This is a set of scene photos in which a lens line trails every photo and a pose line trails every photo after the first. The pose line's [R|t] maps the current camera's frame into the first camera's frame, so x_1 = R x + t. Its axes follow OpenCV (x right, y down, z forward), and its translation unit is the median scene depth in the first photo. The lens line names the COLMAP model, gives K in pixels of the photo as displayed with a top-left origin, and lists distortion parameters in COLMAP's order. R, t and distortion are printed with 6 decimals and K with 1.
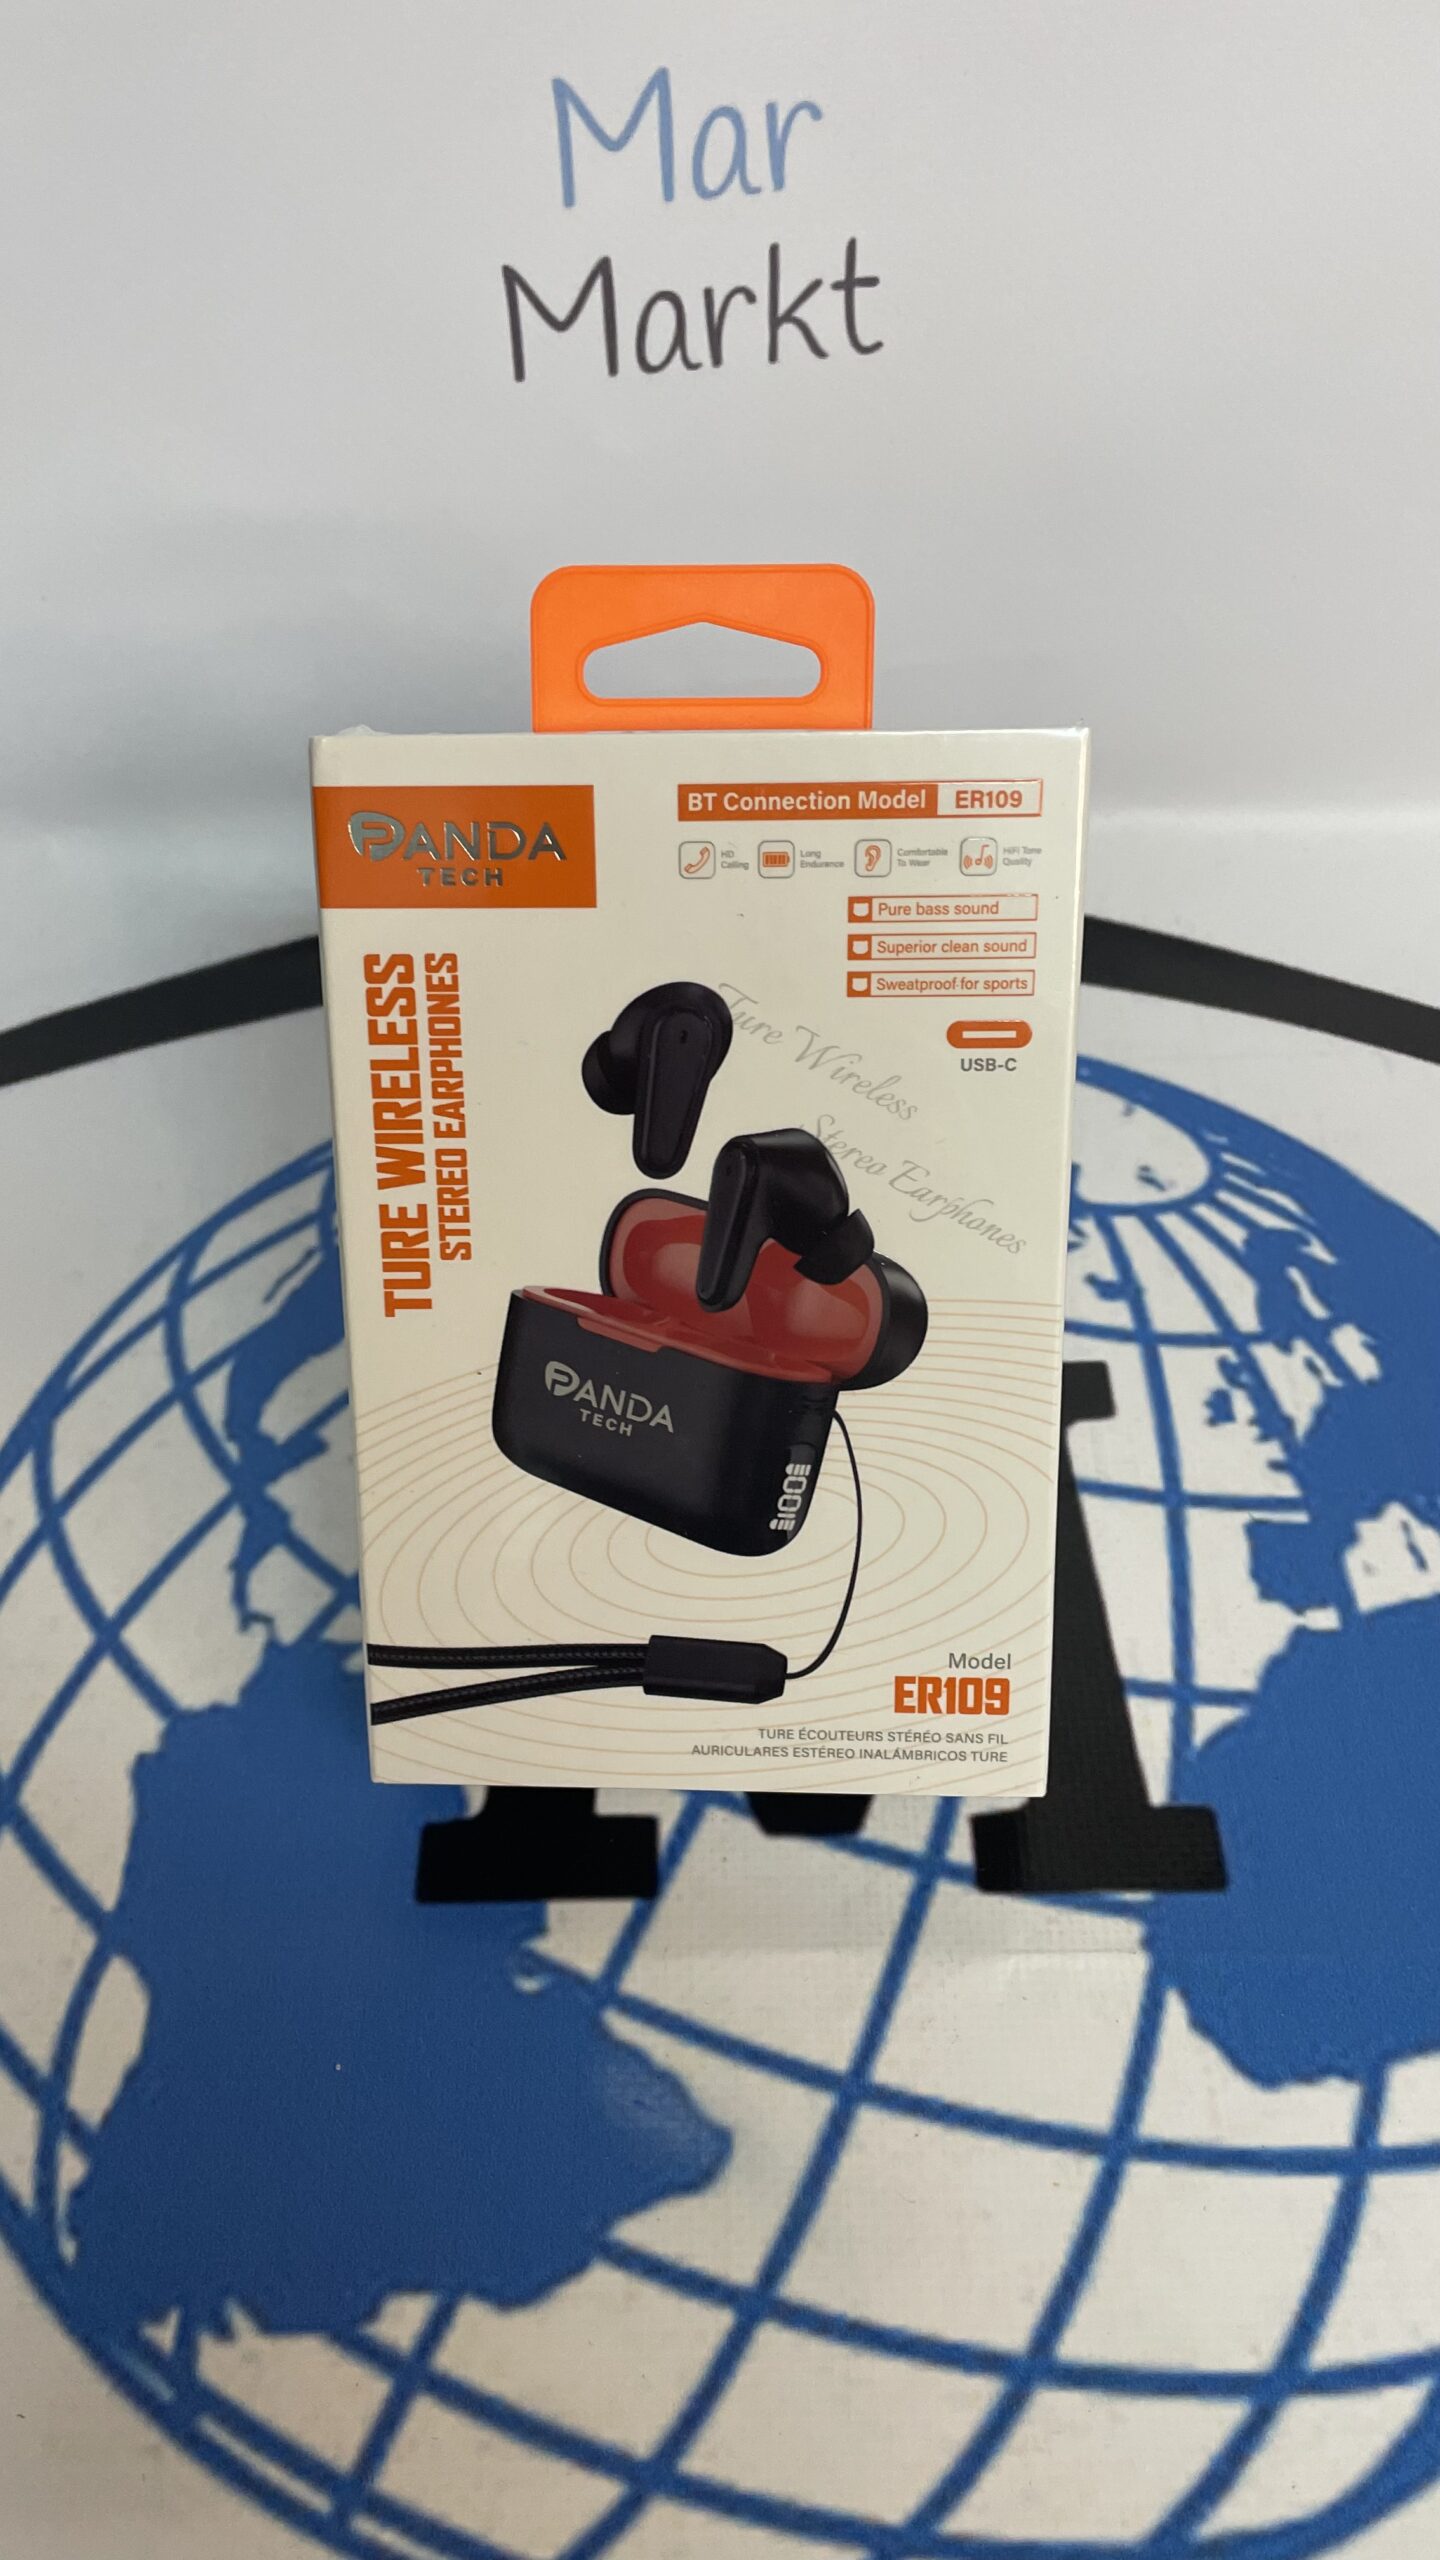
lens RADIAL K [[1996.1, 0, 699.3], [0, 1996.1, 1312.1], [0, 0, 1]] dist [0.074896, -0.118116]
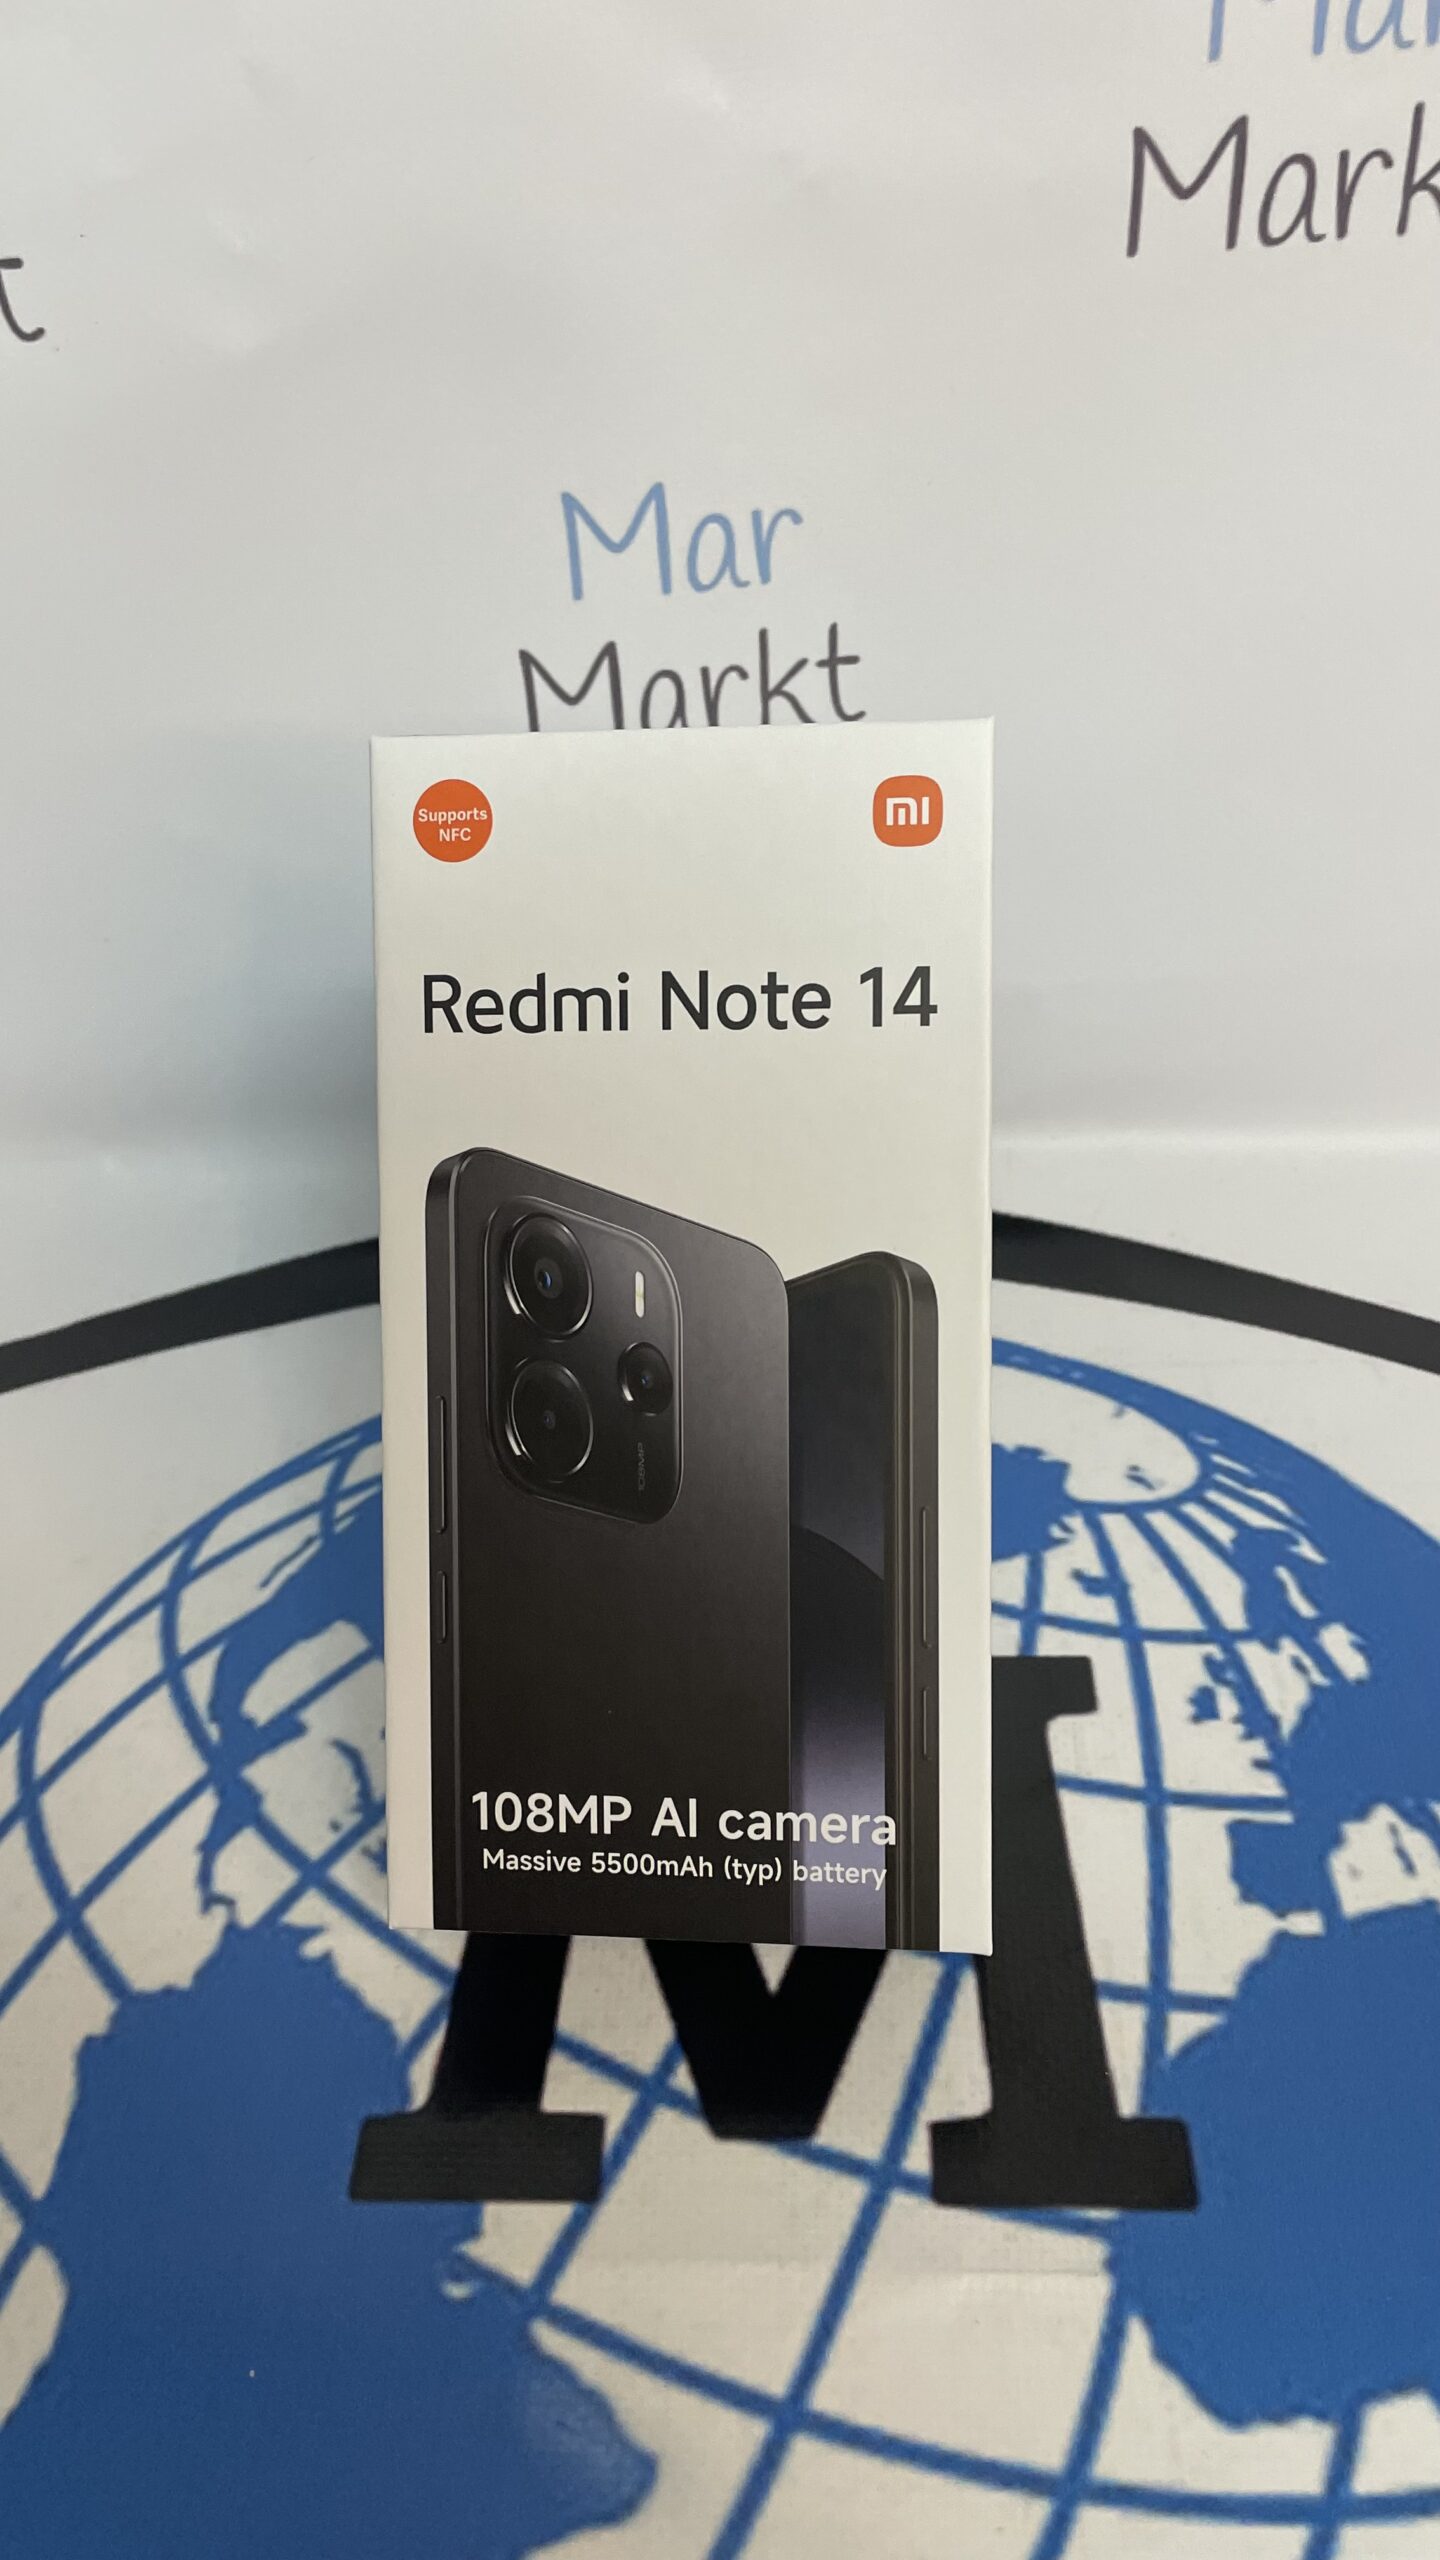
lens RADIAL K [[1996.1, 0, 698.7], [0, 1996.1, 1296.4], [0, 0, 1]] dist [0.074896, -0.118116]
pose [[0.998458, 0.005952, -0.055192, 0.079668], [-0.016182, 0.982262, -0.186814, 0.047880], [0.053101, 0.187419, 0.980844, -0.022135]]
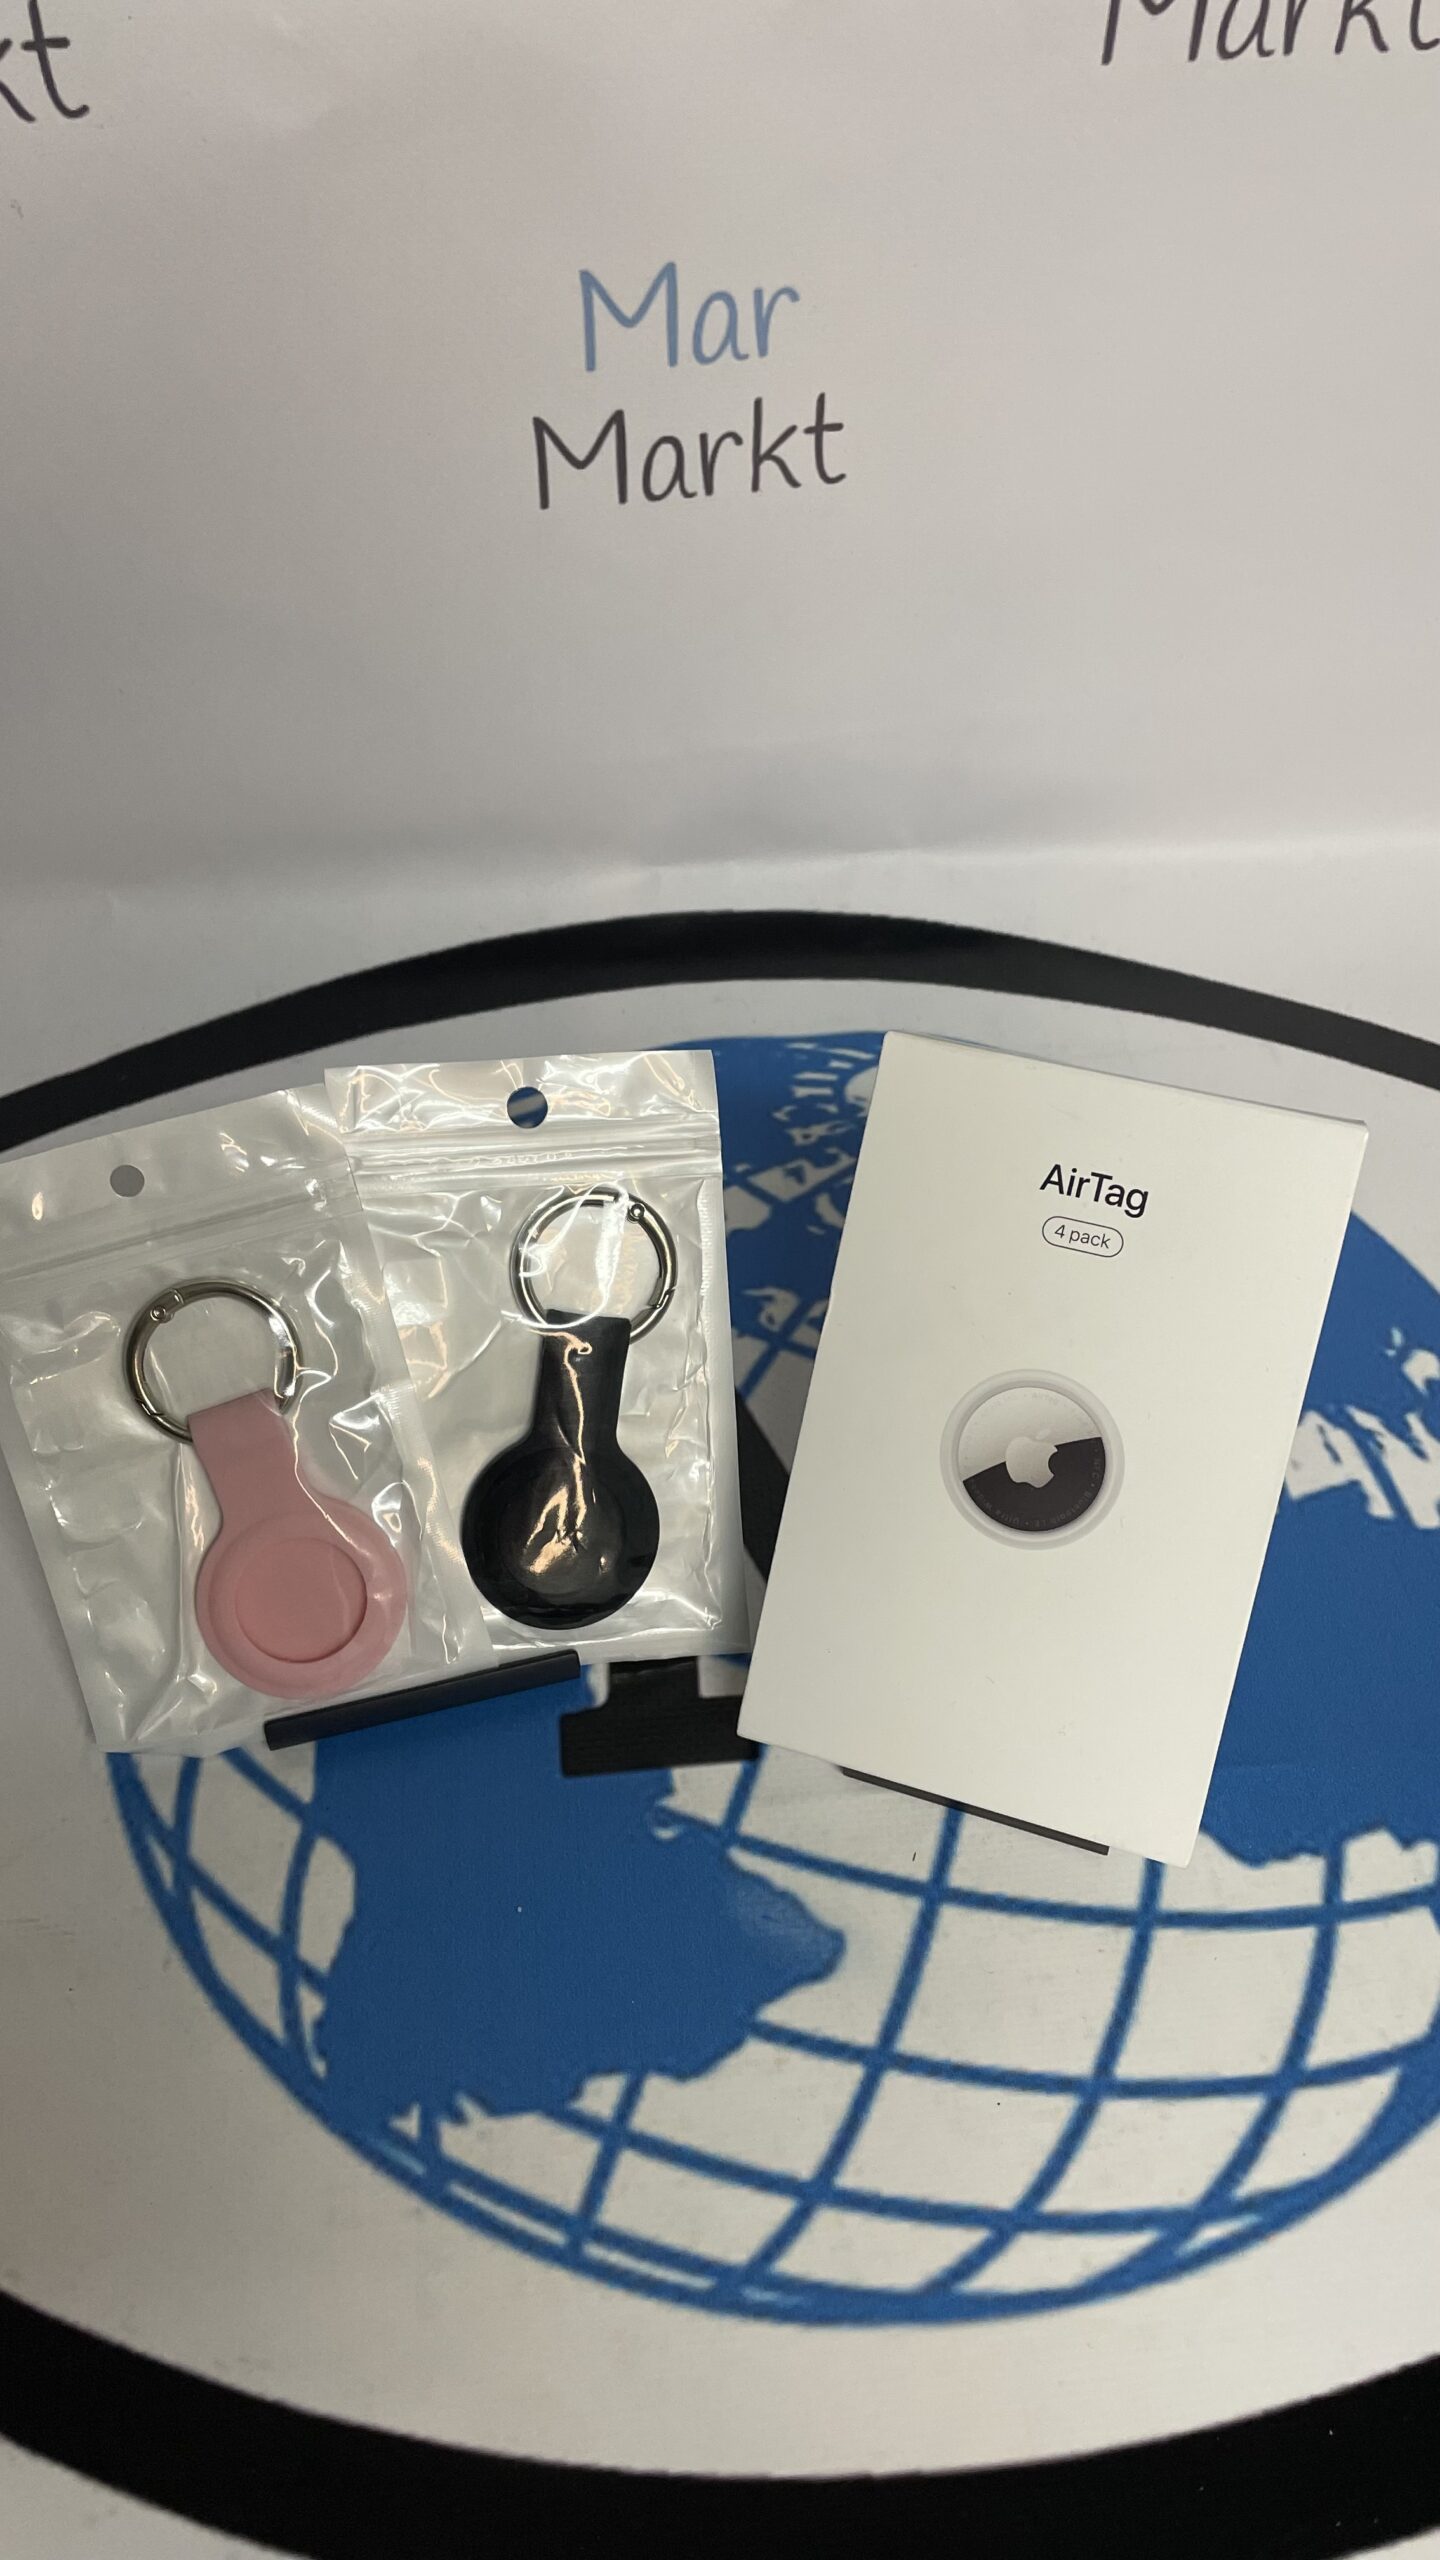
lens RADIAL K [[1996.1, 0, 730.5], [0, 1996.1, 1270.8], [0, 0, 1]] dist [0.074896, -0.118116]
pose [[0.994252, -0.047291, 0.096056, -0.146836], [0.048349, 0.998792, -0.008713, 0.002037], [-0.095528, 0.013307, 0.995338, -0.233699]]
